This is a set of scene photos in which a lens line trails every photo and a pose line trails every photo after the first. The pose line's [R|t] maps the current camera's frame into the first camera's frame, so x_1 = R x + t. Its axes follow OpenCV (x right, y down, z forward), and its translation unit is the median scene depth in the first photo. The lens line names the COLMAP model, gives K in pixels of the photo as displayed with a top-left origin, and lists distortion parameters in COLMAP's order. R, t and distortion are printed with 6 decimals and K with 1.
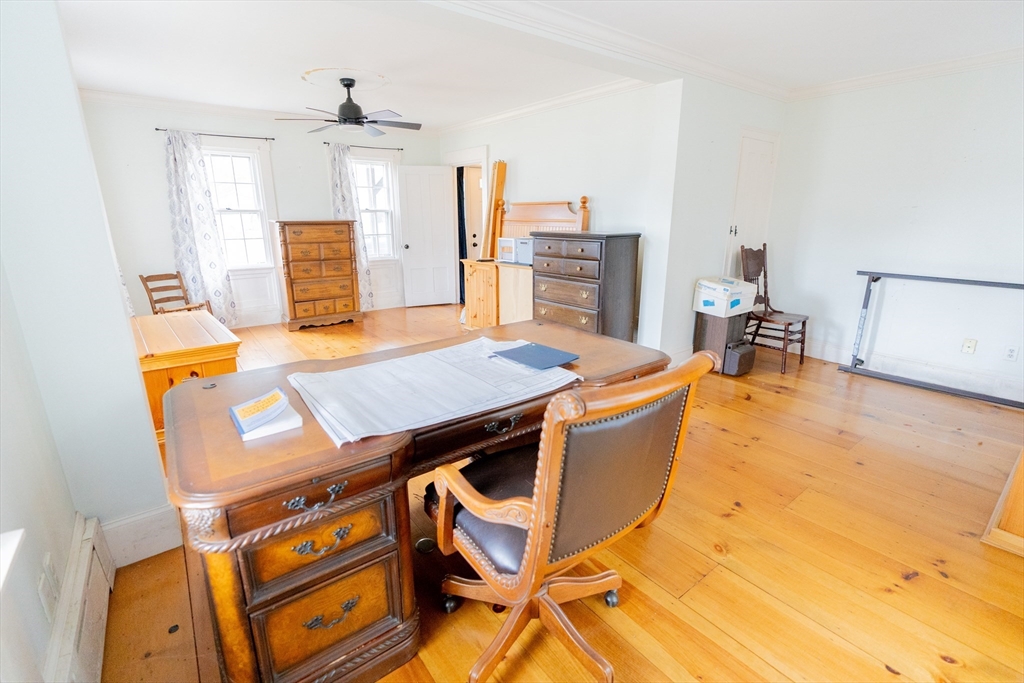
lens RADIAL K [[459.2, 0, 506.4], [0, 459.2, 336.1], [0, 0, 1]] dist [-0.012751, 0.004680]
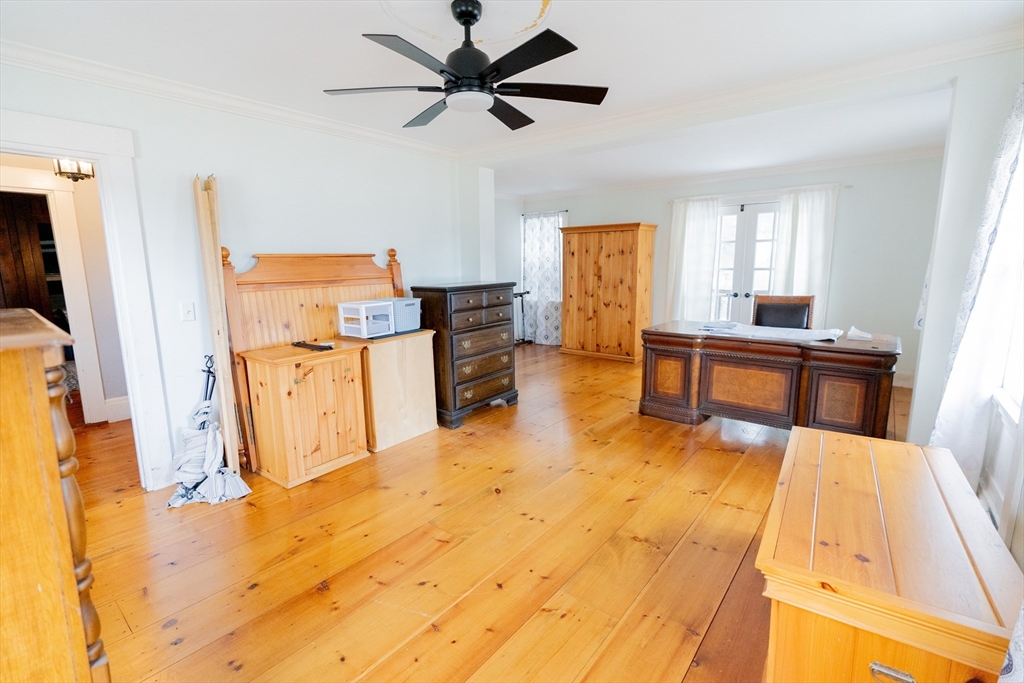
lens RADIAL K [[459.2, 0, 511.0], [0, 459.2, 339.5], [0, 0, 1]] dist [-0.012751, 0.004680]
pose [[-0.243402, -0.154236, 0.957584, -0.881564], [0.269419, 0.937672, 0.219511, -0.313629], [-0.931756, 0.311421, -0.186677, 1.154657]]
